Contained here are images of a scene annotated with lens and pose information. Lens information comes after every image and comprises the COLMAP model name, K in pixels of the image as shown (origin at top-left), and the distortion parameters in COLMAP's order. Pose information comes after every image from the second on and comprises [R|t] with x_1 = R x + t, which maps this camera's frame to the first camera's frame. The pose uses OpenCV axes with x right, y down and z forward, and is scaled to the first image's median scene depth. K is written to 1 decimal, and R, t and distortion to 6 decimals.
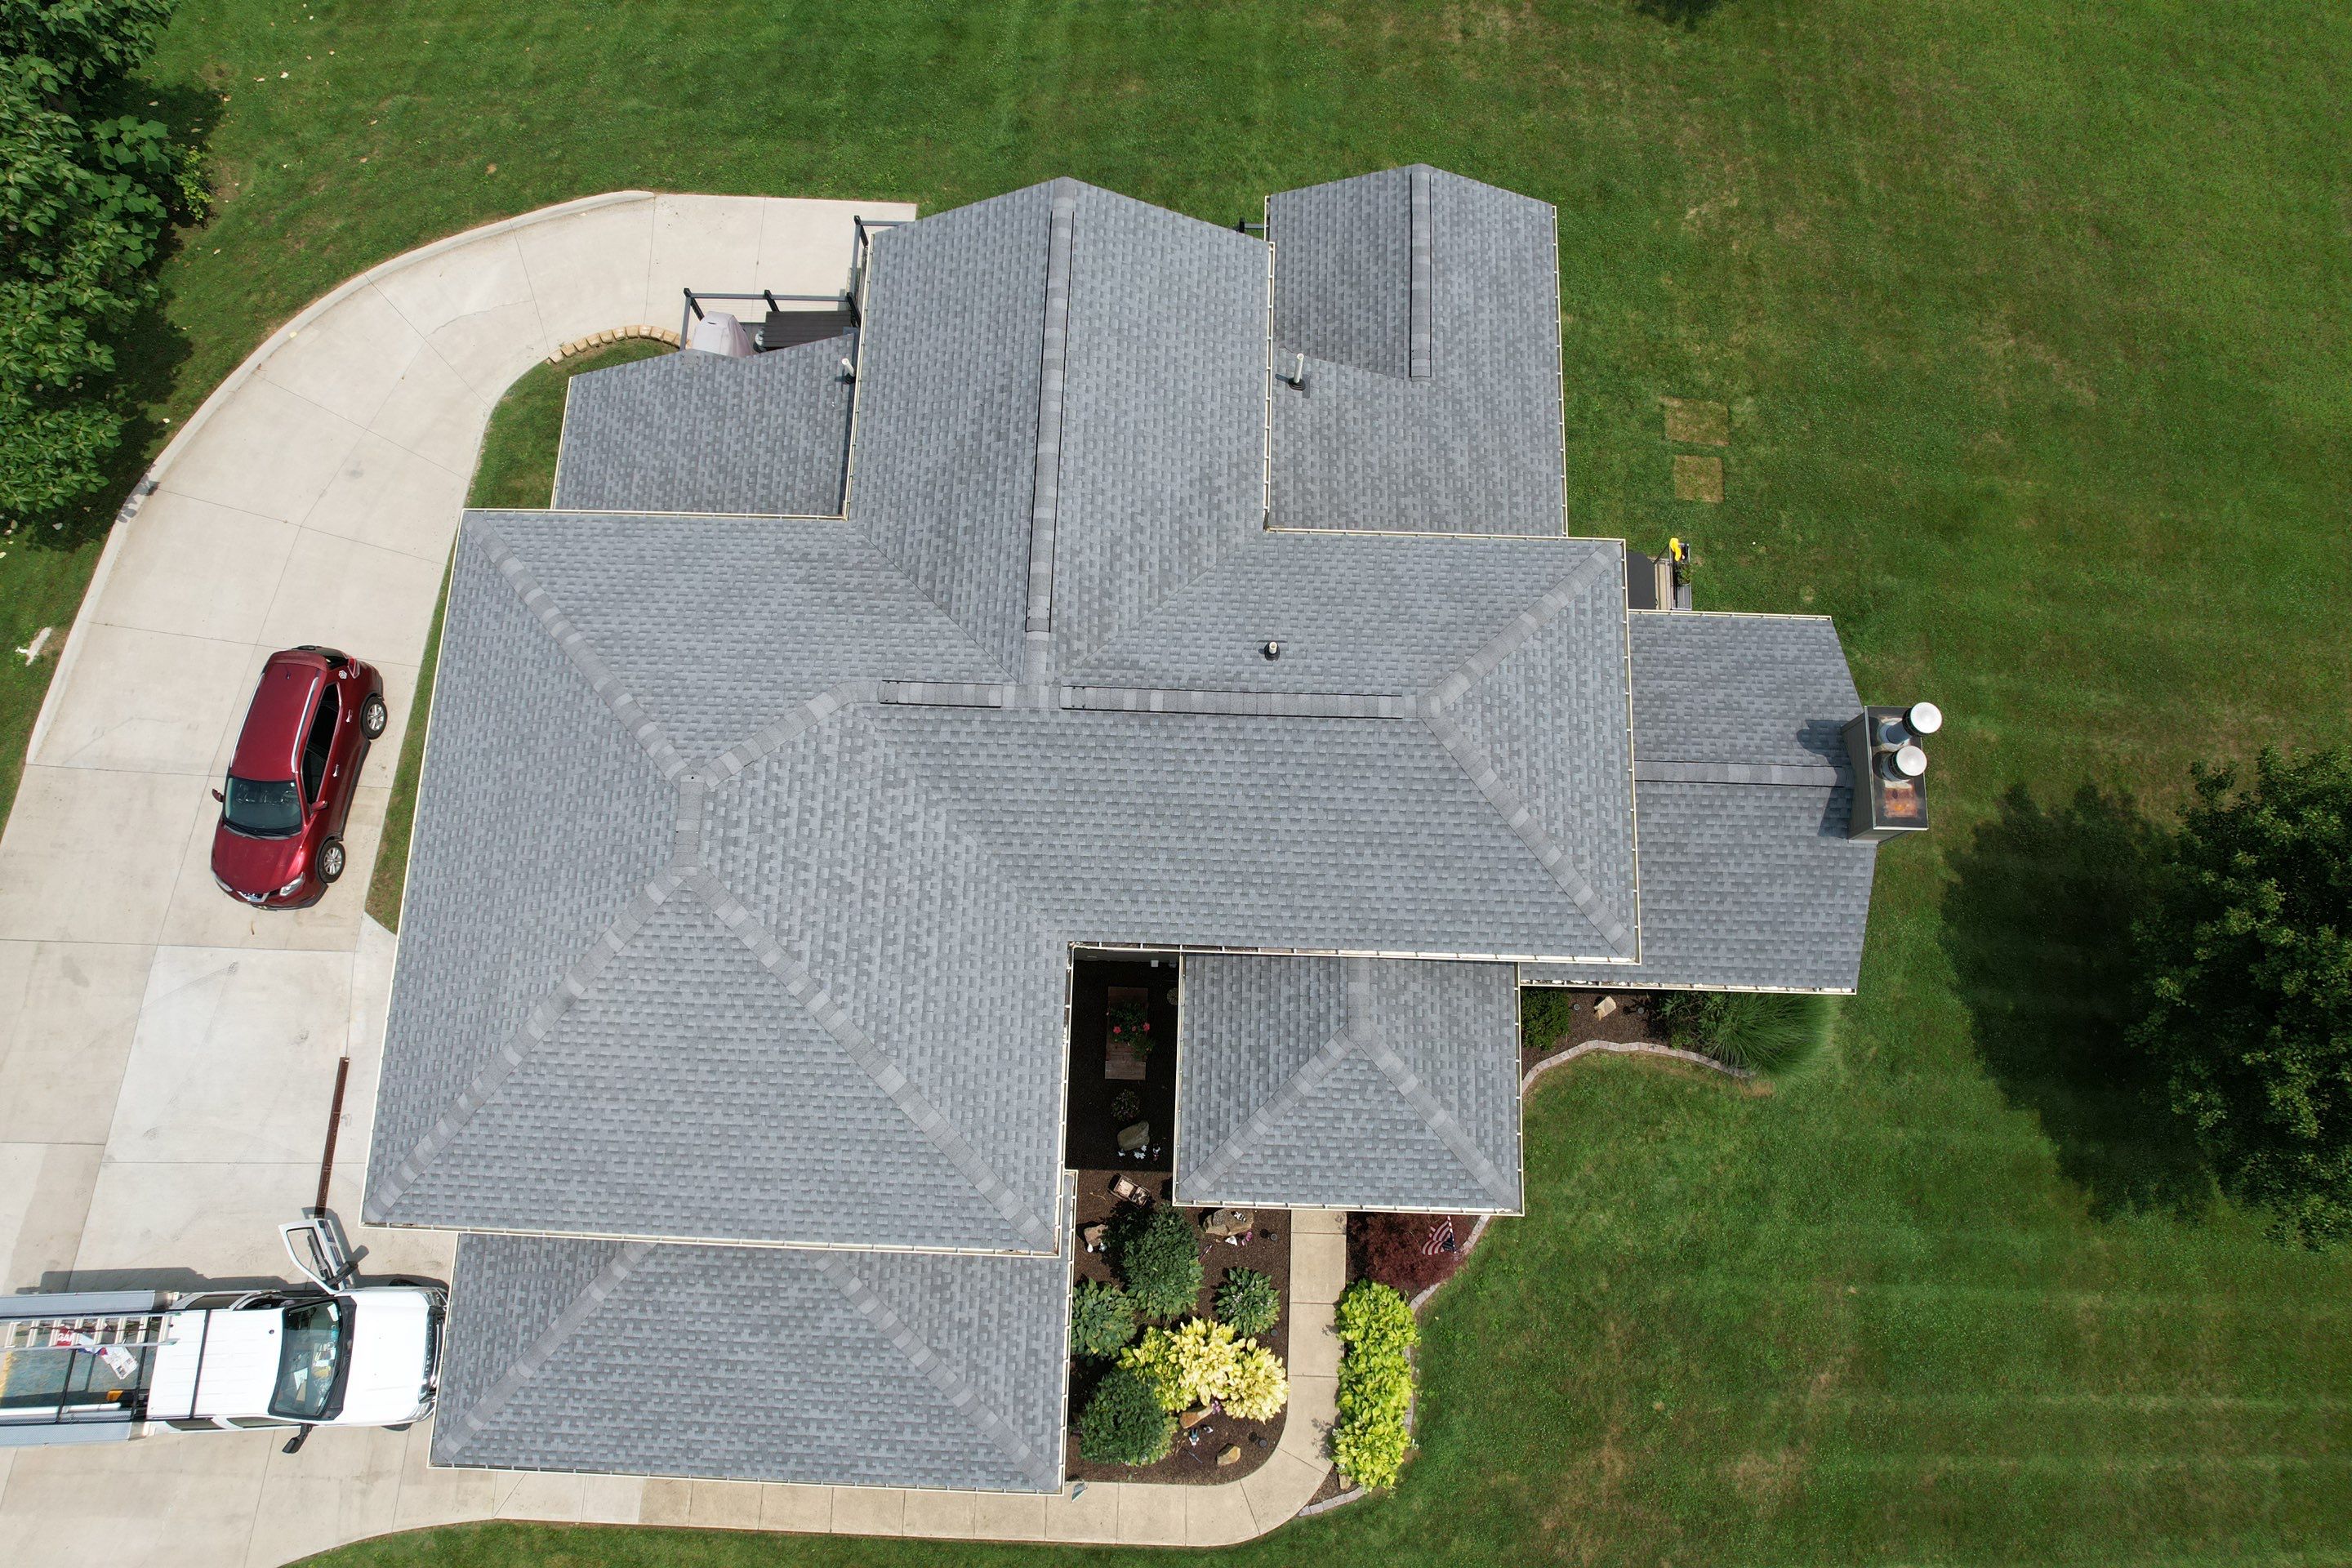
lens RADIAL K [[1502.4, 0, 1171.7], [0, 1502.4, 792.7], [0, 0, 1]] dist [-0.081665, 0.072966]
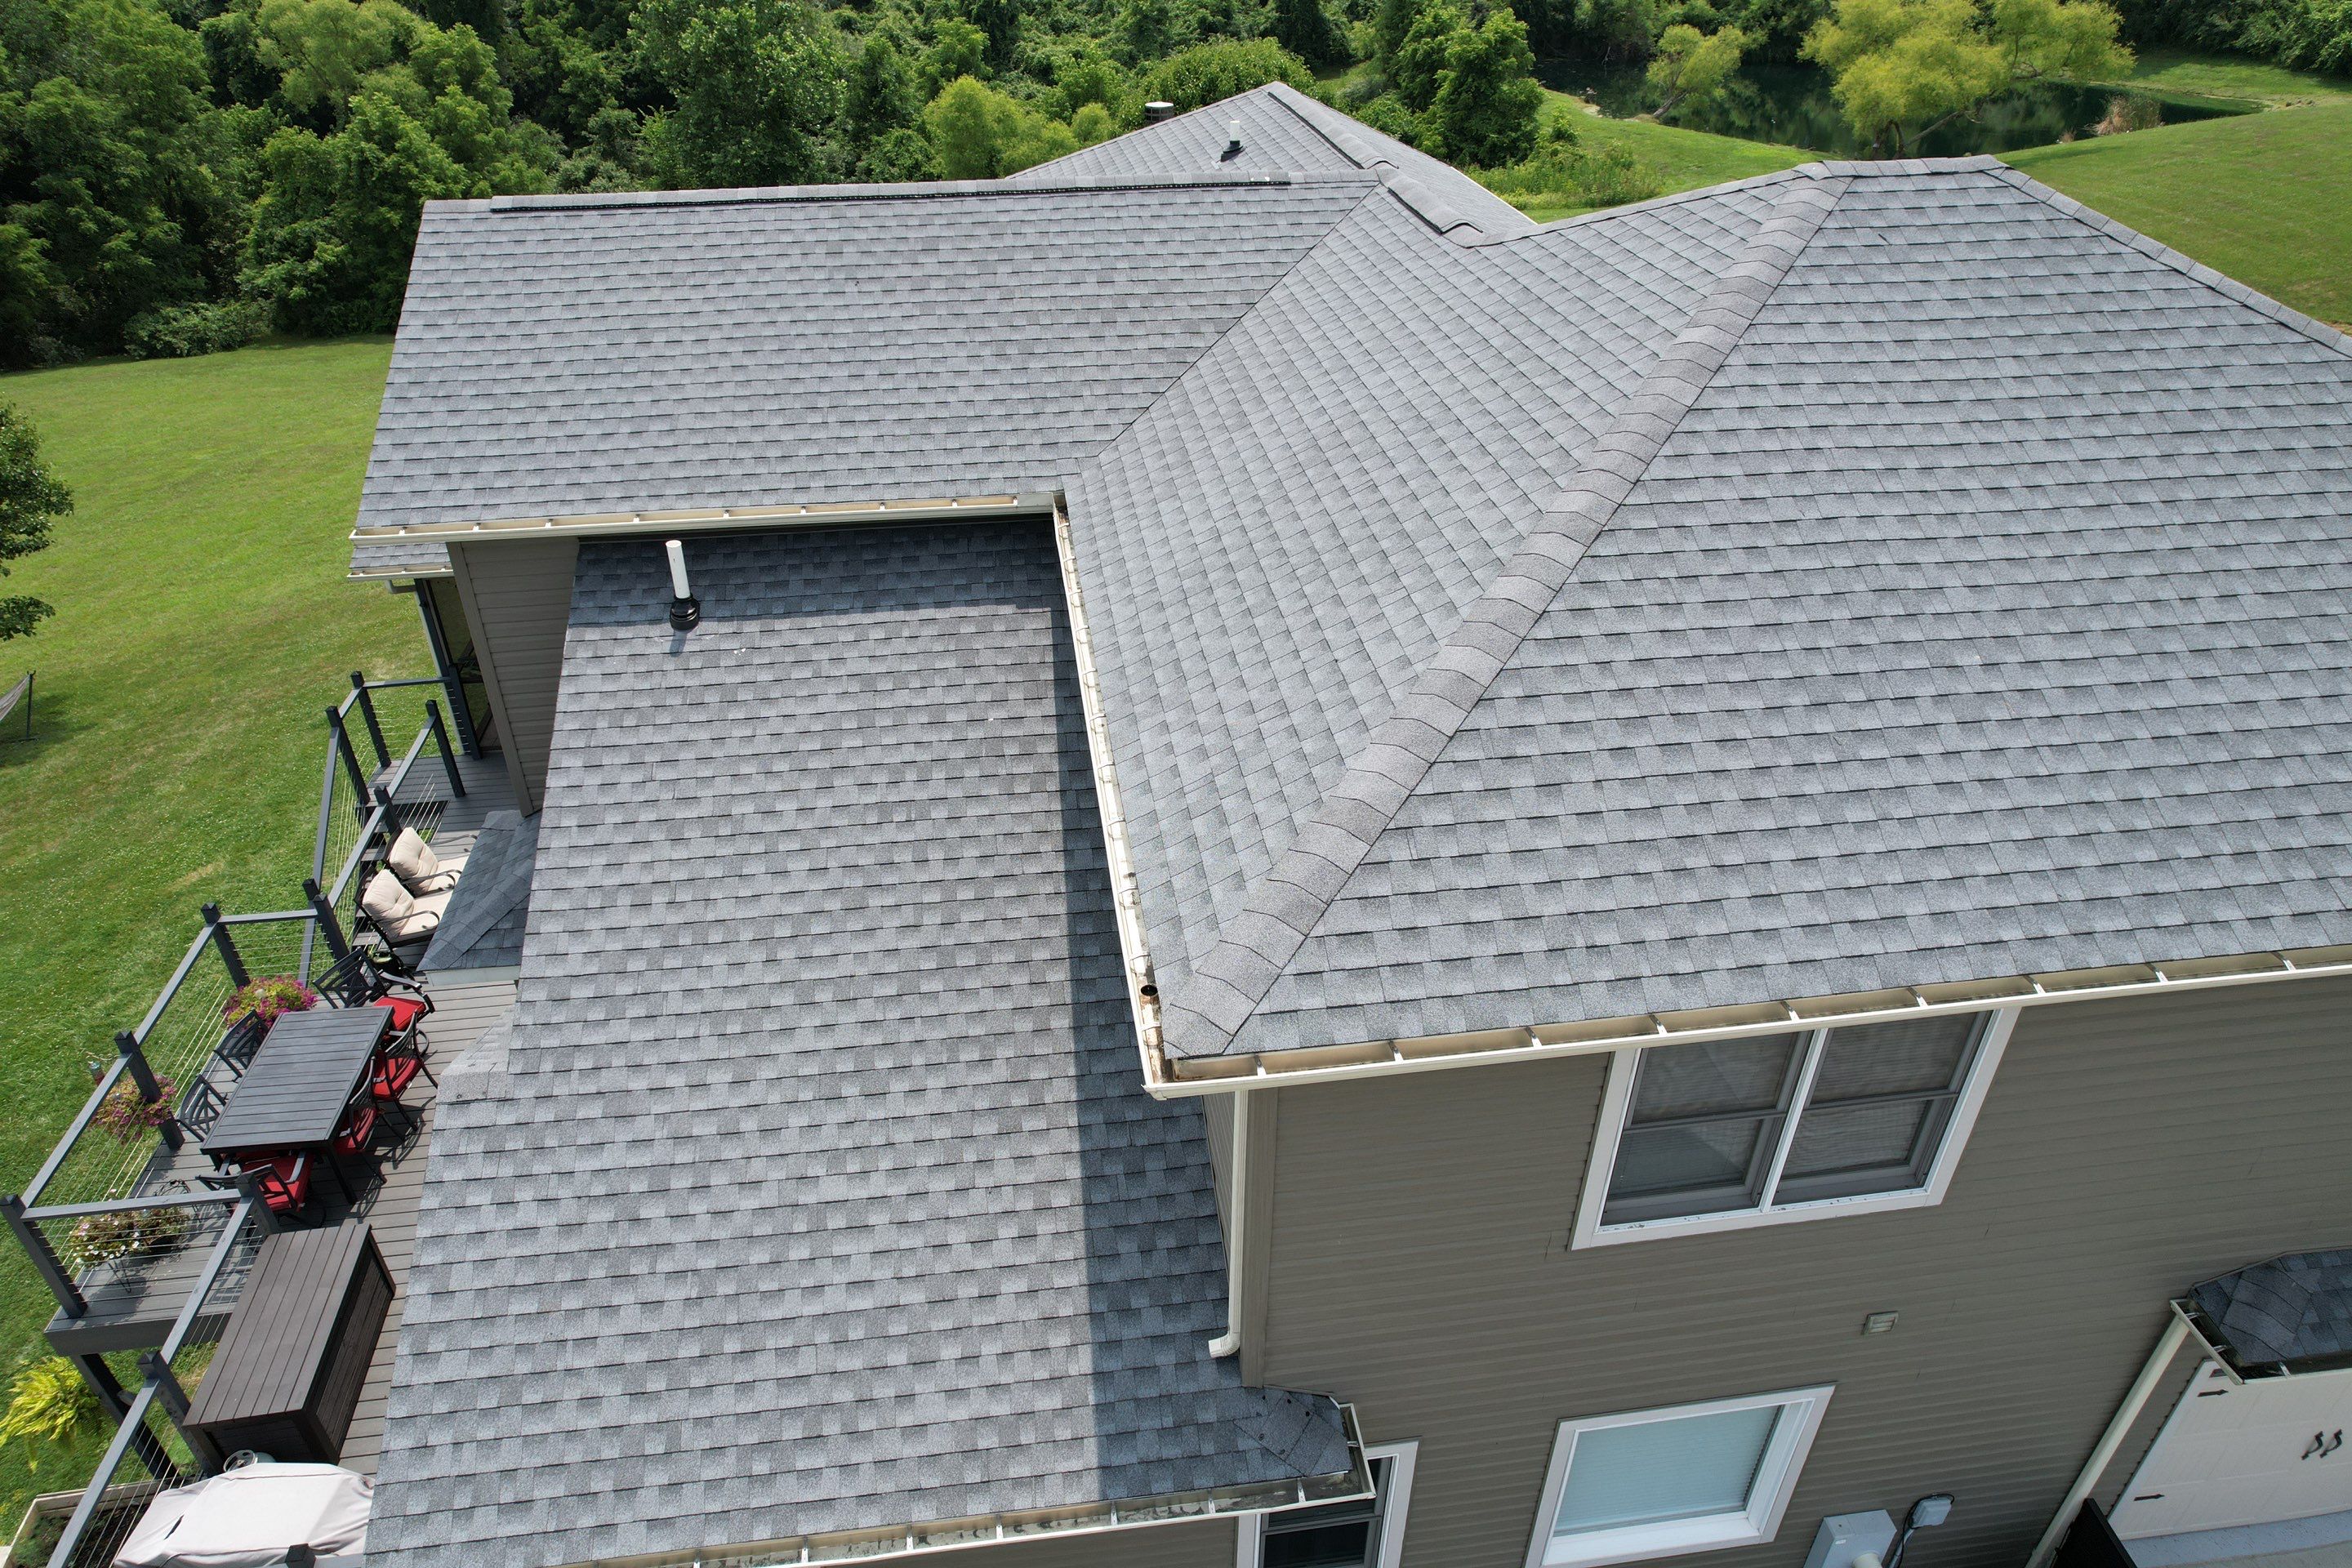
lens RADIAL K [[1502.4, 0, 1172.0], [0, 1502.4, 800.2], [0, 0, 1]] dist [-0.081665, 0.072966]
pose [[-0.161318, -0.536464, 0.828362, -0.599310], [0.962525, 0.099879, 0.252129, -0.231601], [-0.217994, 0.837992, 0.500248, 0.748012]]
